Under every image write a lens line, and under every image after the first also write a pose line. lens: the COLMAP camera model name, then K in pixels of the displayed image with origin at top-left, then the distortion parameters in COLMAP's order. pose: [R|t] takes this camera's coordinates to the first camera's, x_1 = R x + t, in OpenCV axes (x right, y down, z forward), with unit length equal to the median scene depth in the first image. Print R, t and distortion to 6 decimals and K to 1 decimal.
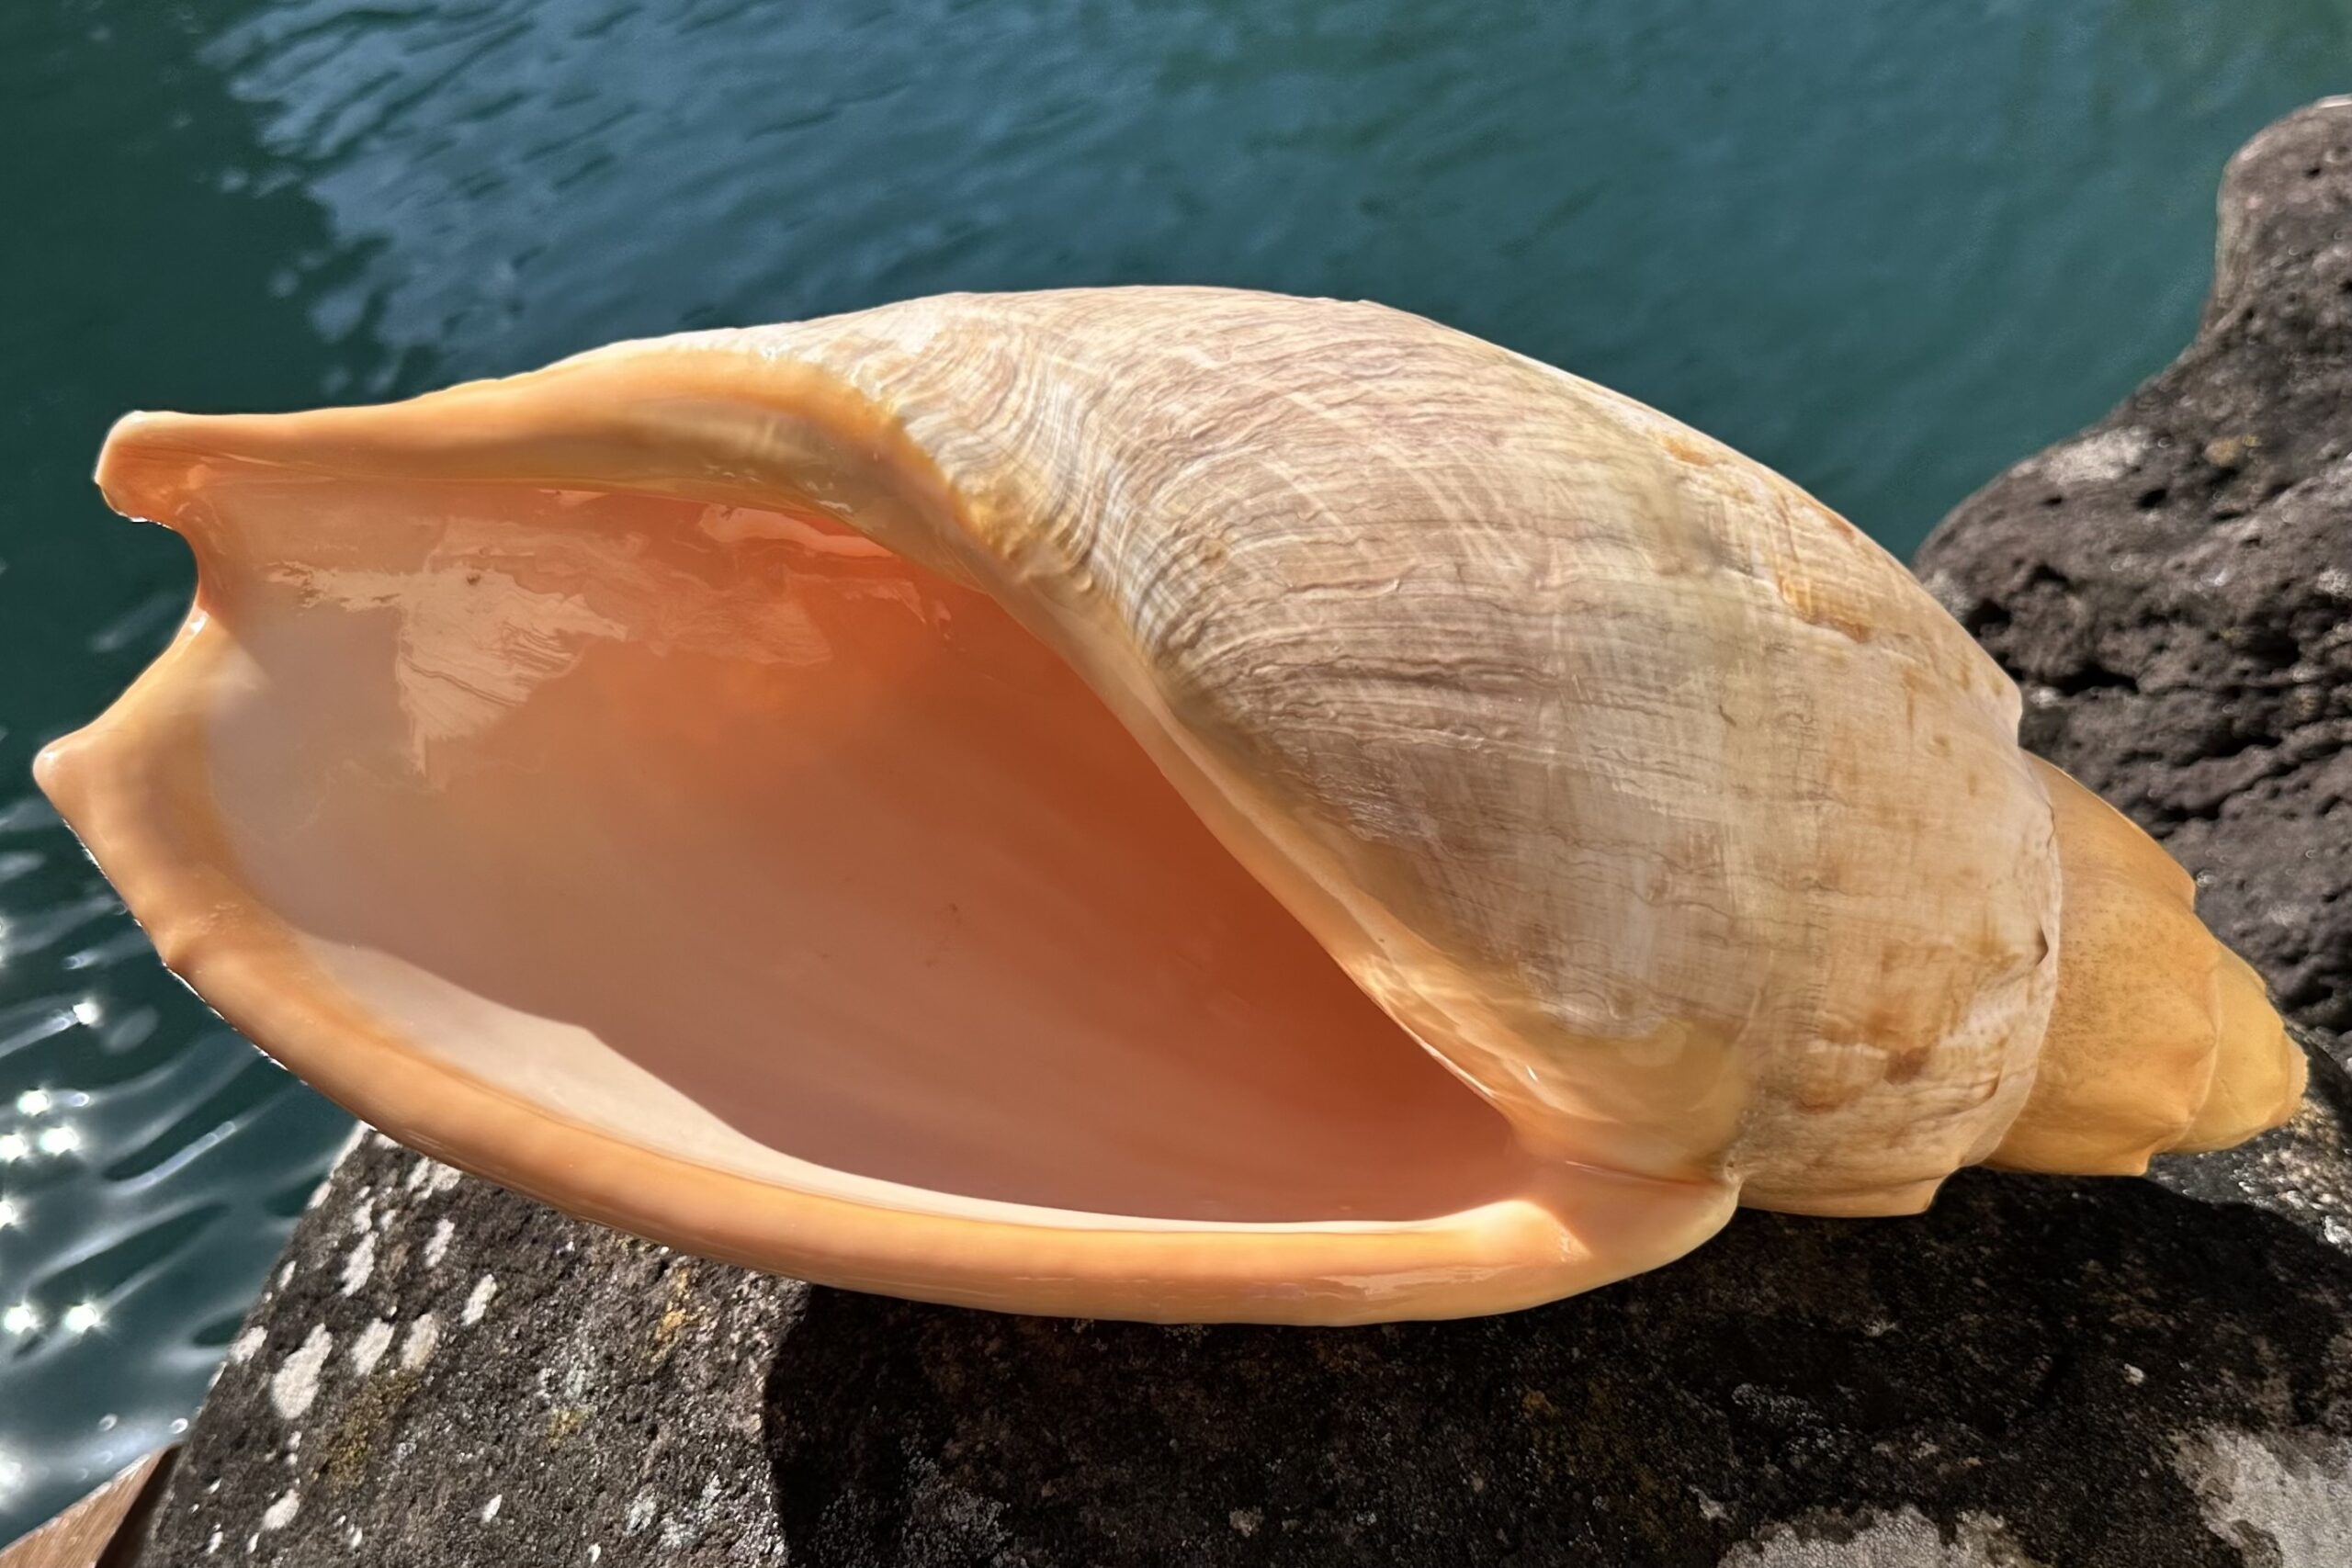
lens RADIAL K [[2491.4, 0, 1177.9], [0, 2491.4, 786.5], [0, 0, 1]] dist [0.250092, -0.703365]
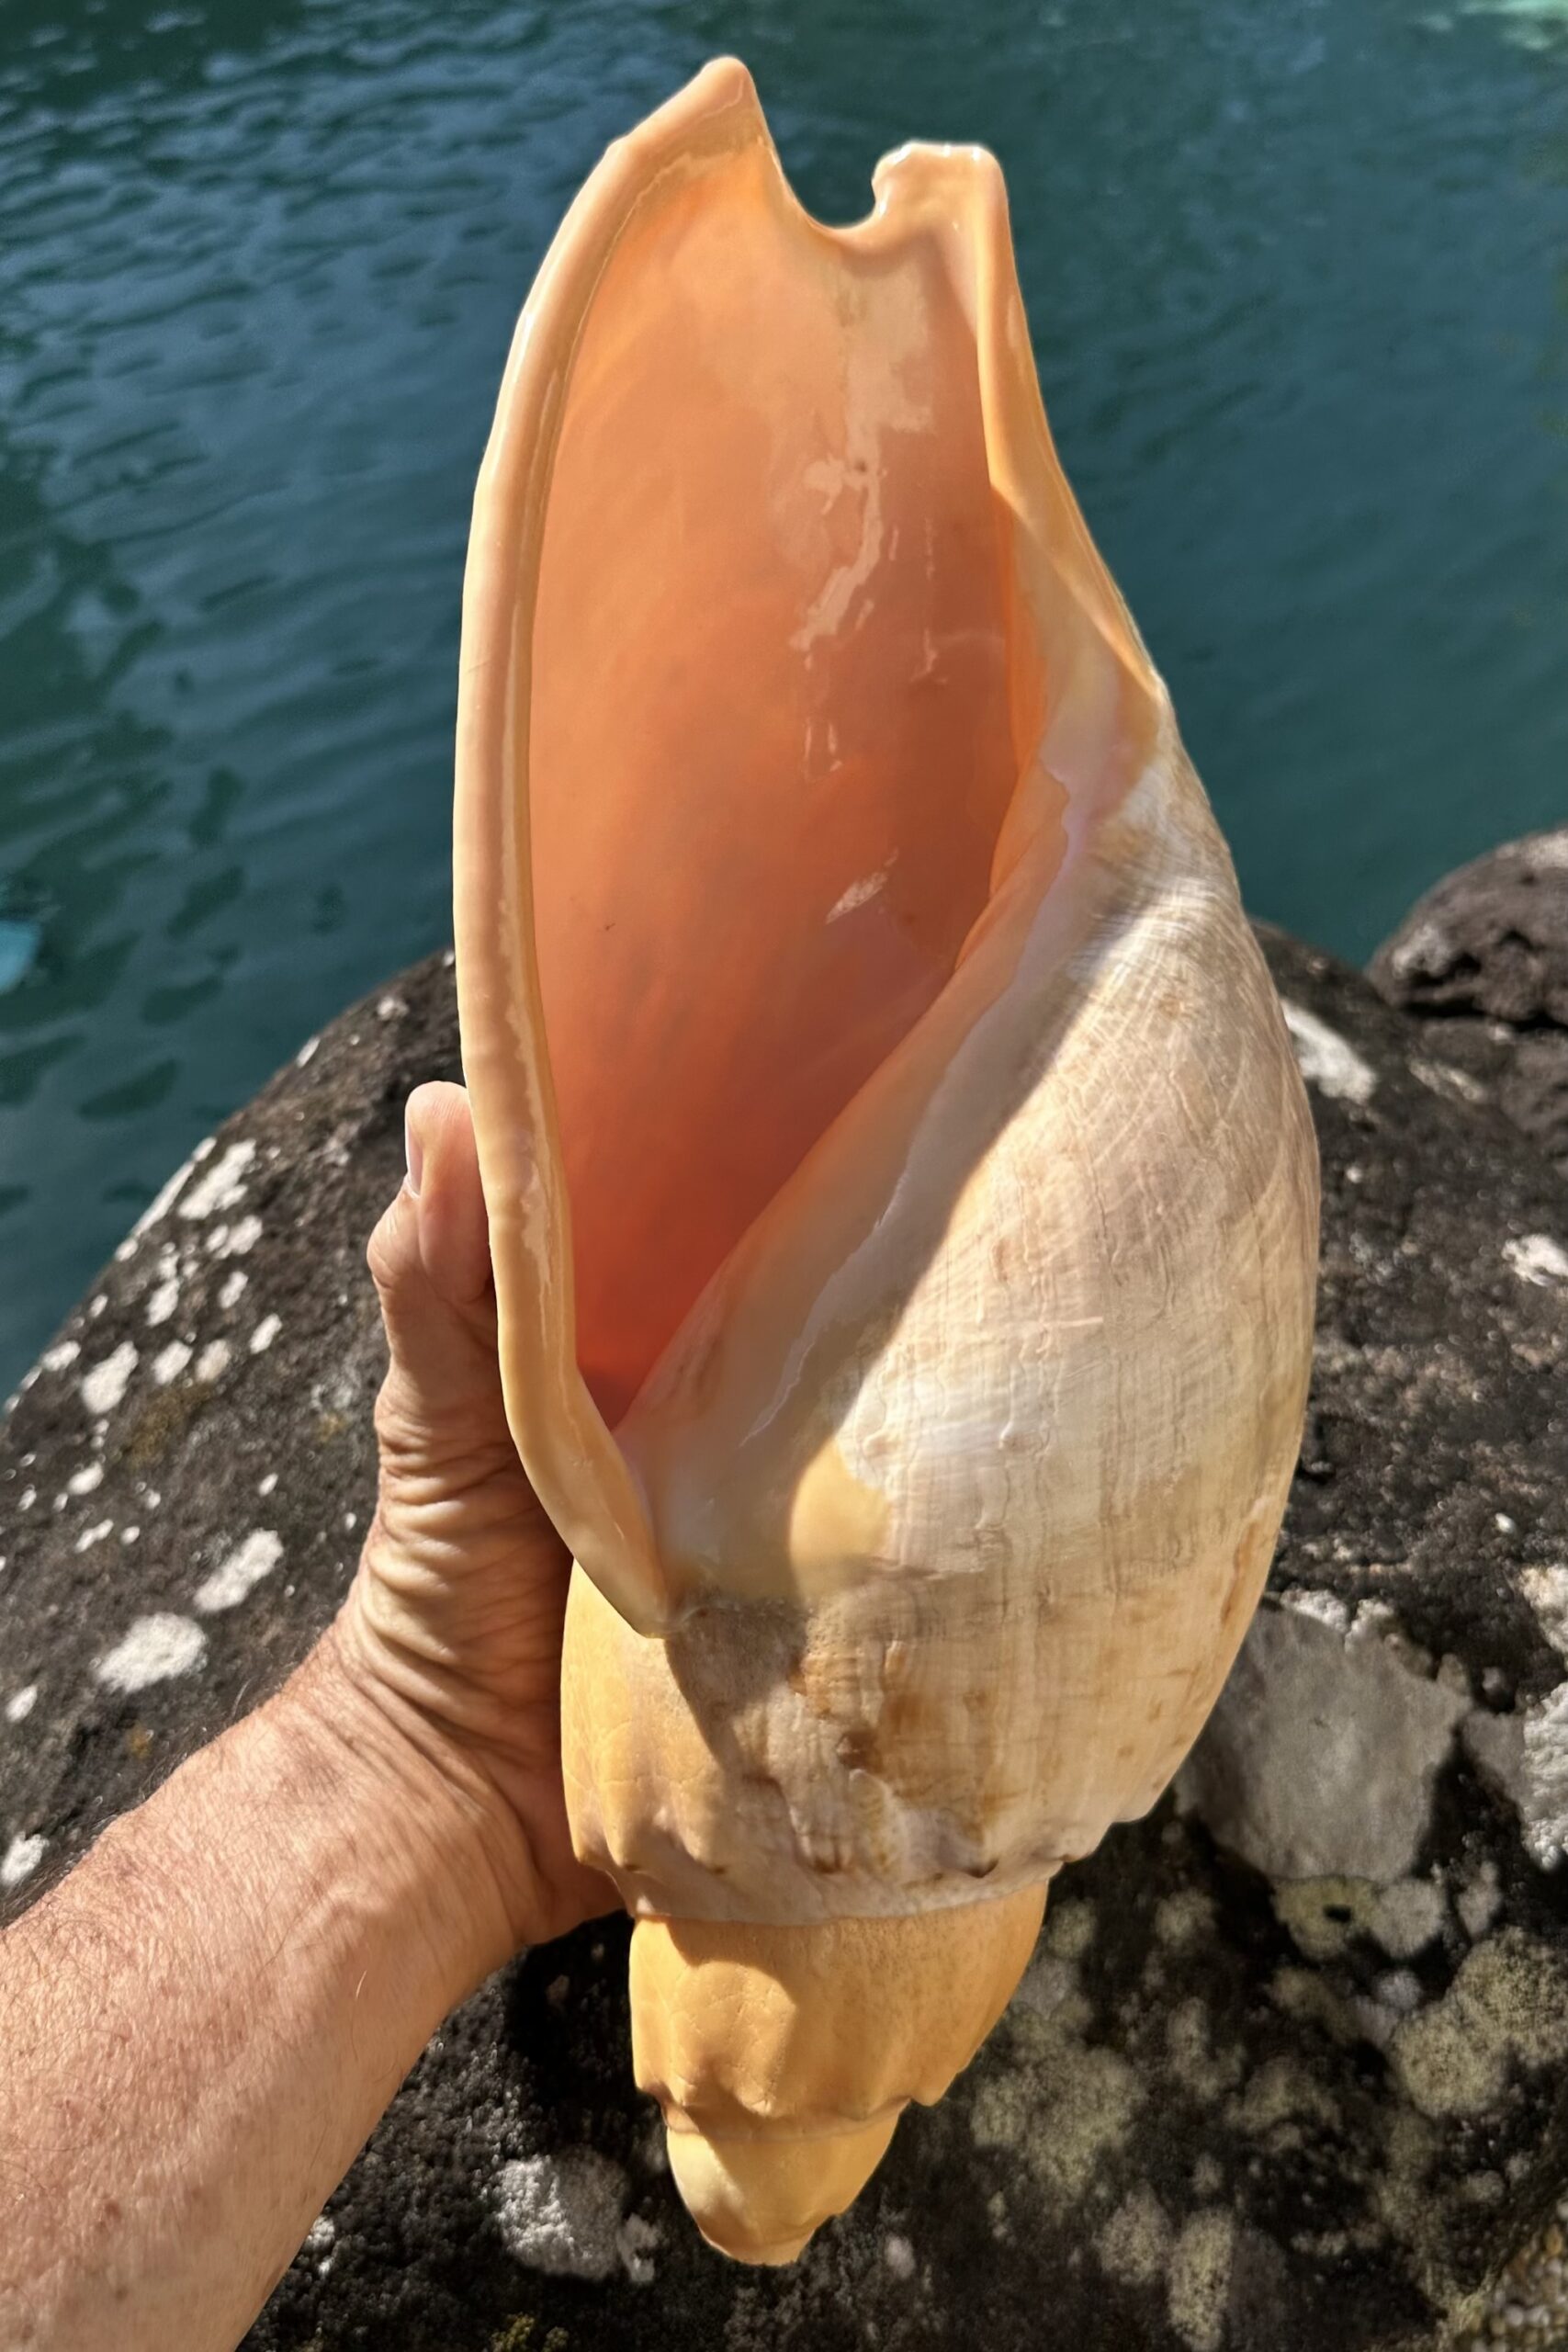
lens RADIAL K [[2265.4, 0, 738.8], [0, 2265.4, 1114.5], [0, 0, 1]] dist [0.201128, -0.545539]
pose [[0.992678, 0.119953, 0.014175, -0.064394], [-0.120277, 0.992431, 0.024788, 0.031592], [-0.011094, -0.026311, 0.999592, -0.196094]]
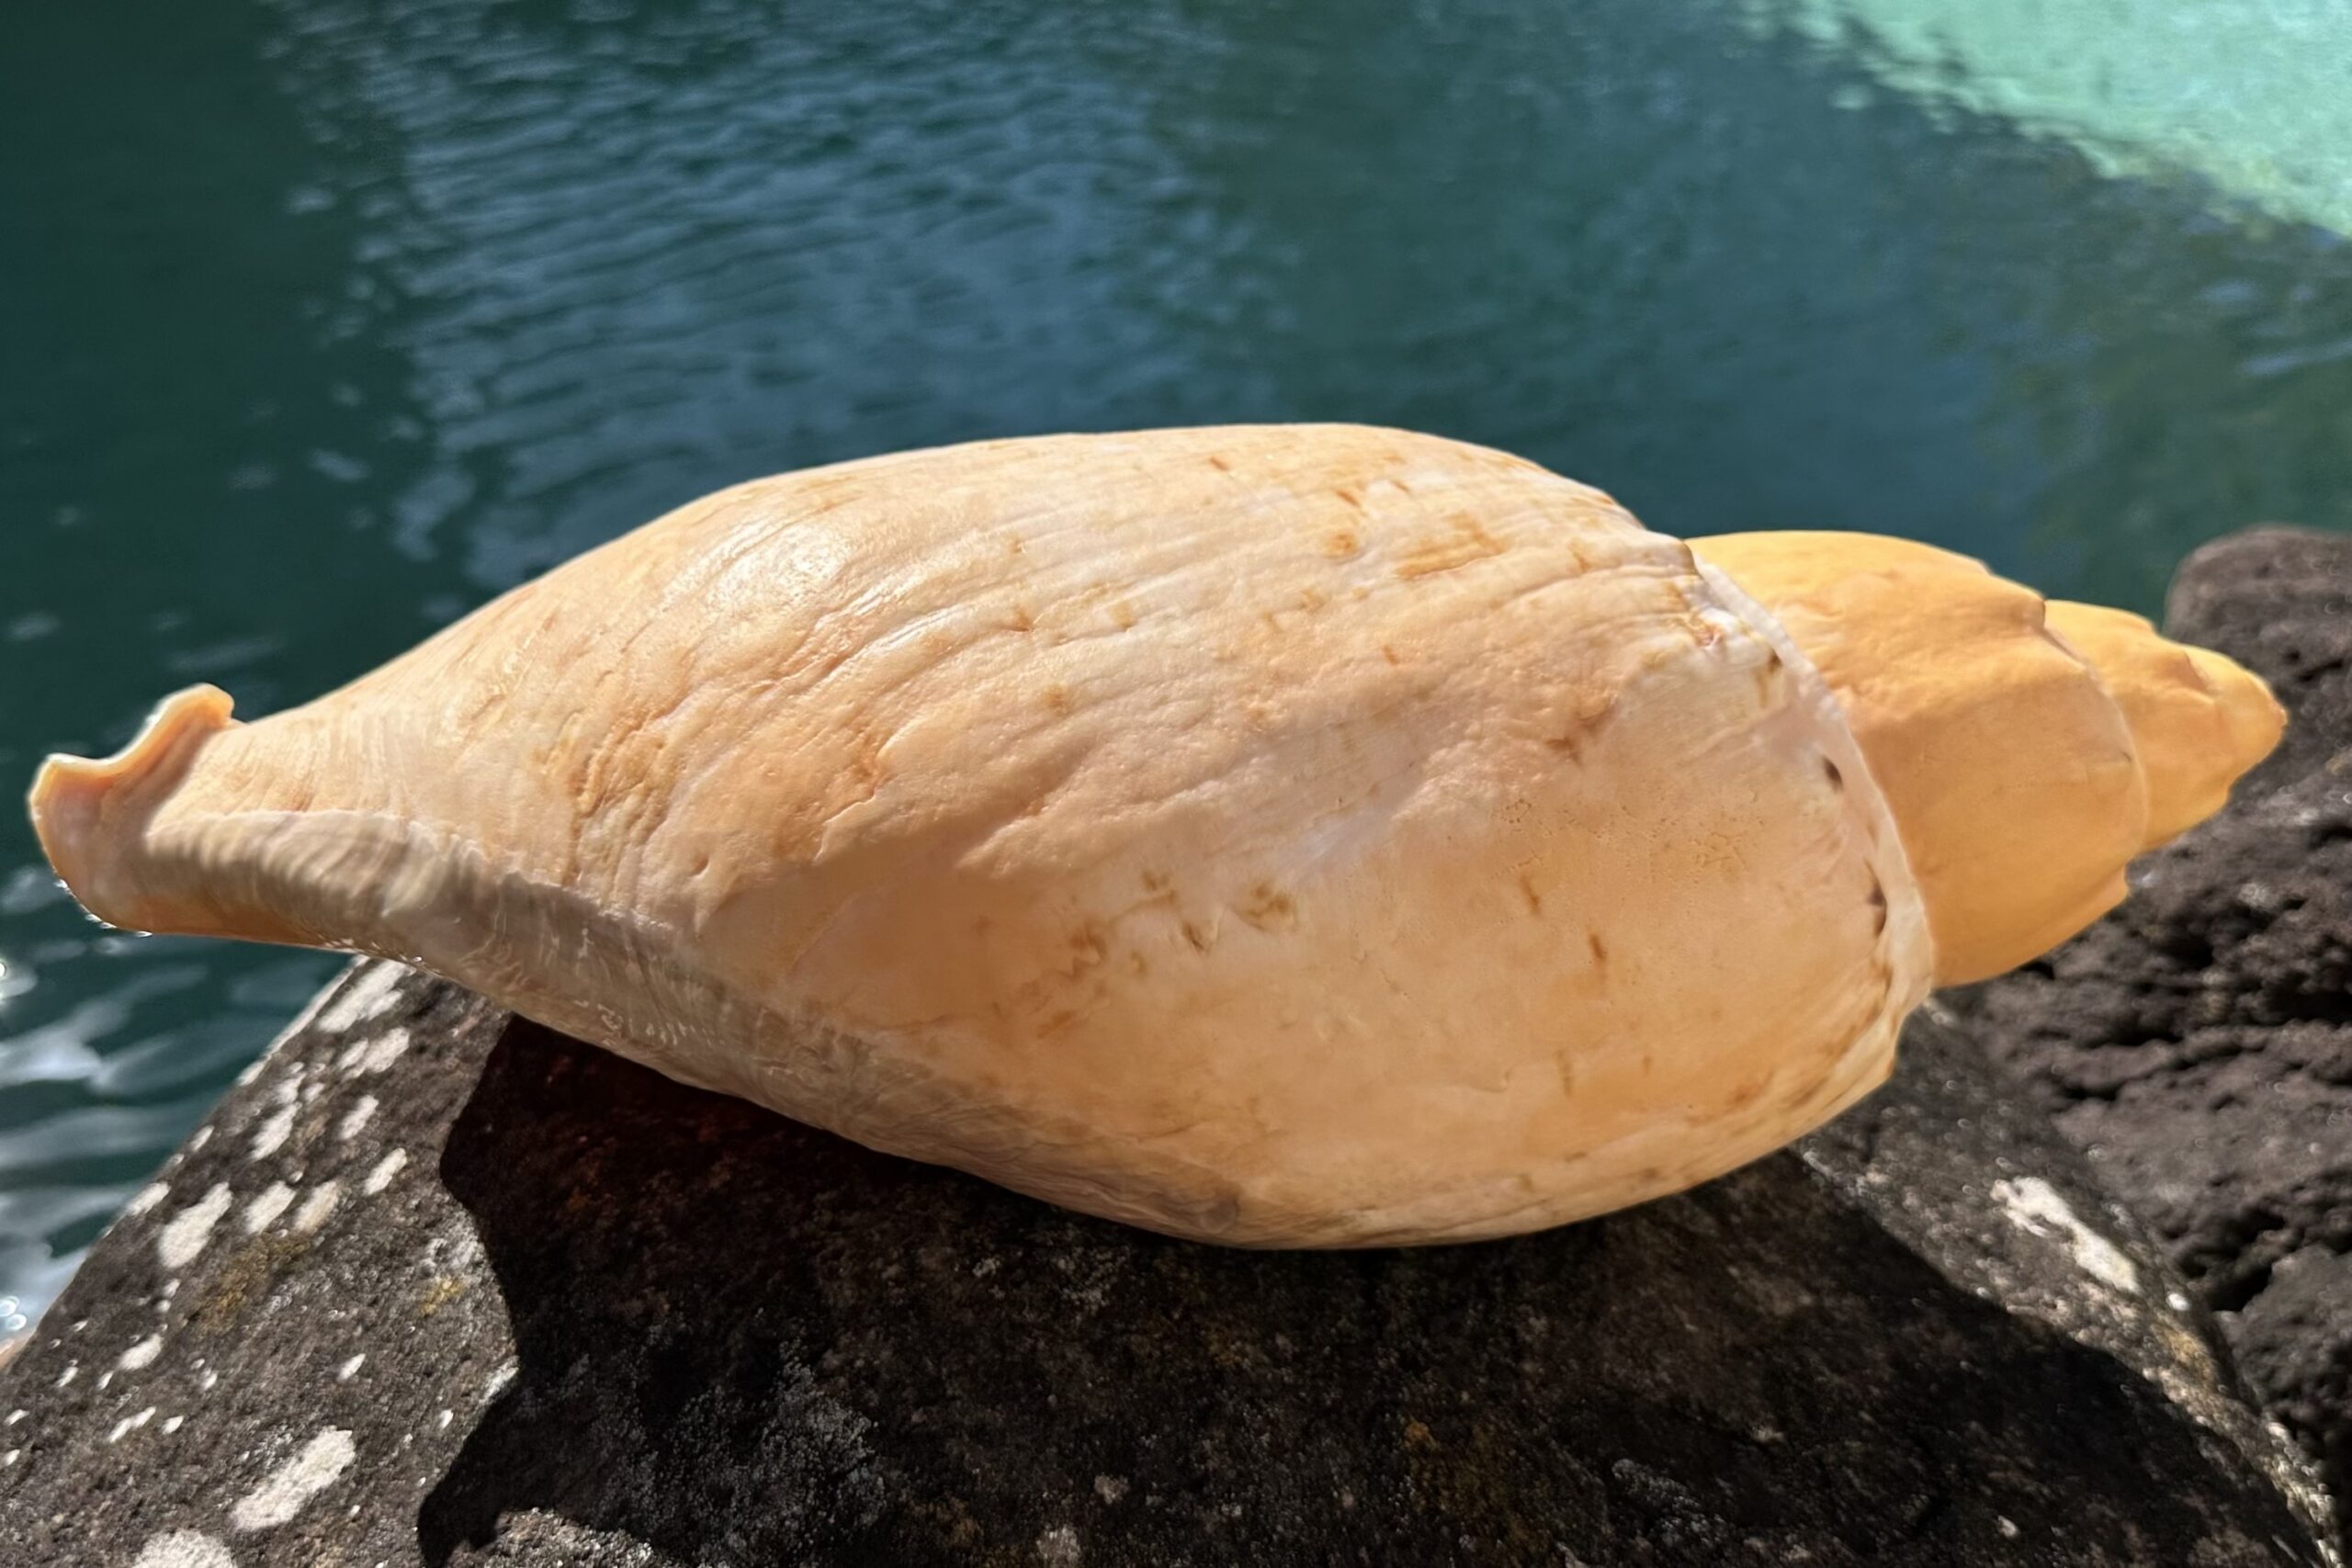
lens RADIAL K [[2265.4, 0, 1168.5], [0, 2265.4, 791.6], [0, 0, 1]] dist [0.201128, -0.545539]
pose [[0.980758, 0.195082, 0.007578, -0.009100], [-0.192367, 0.972272, -0.132972, 0.123910], [-0.033308, 0.128955, 0.991091, 0.073052]]
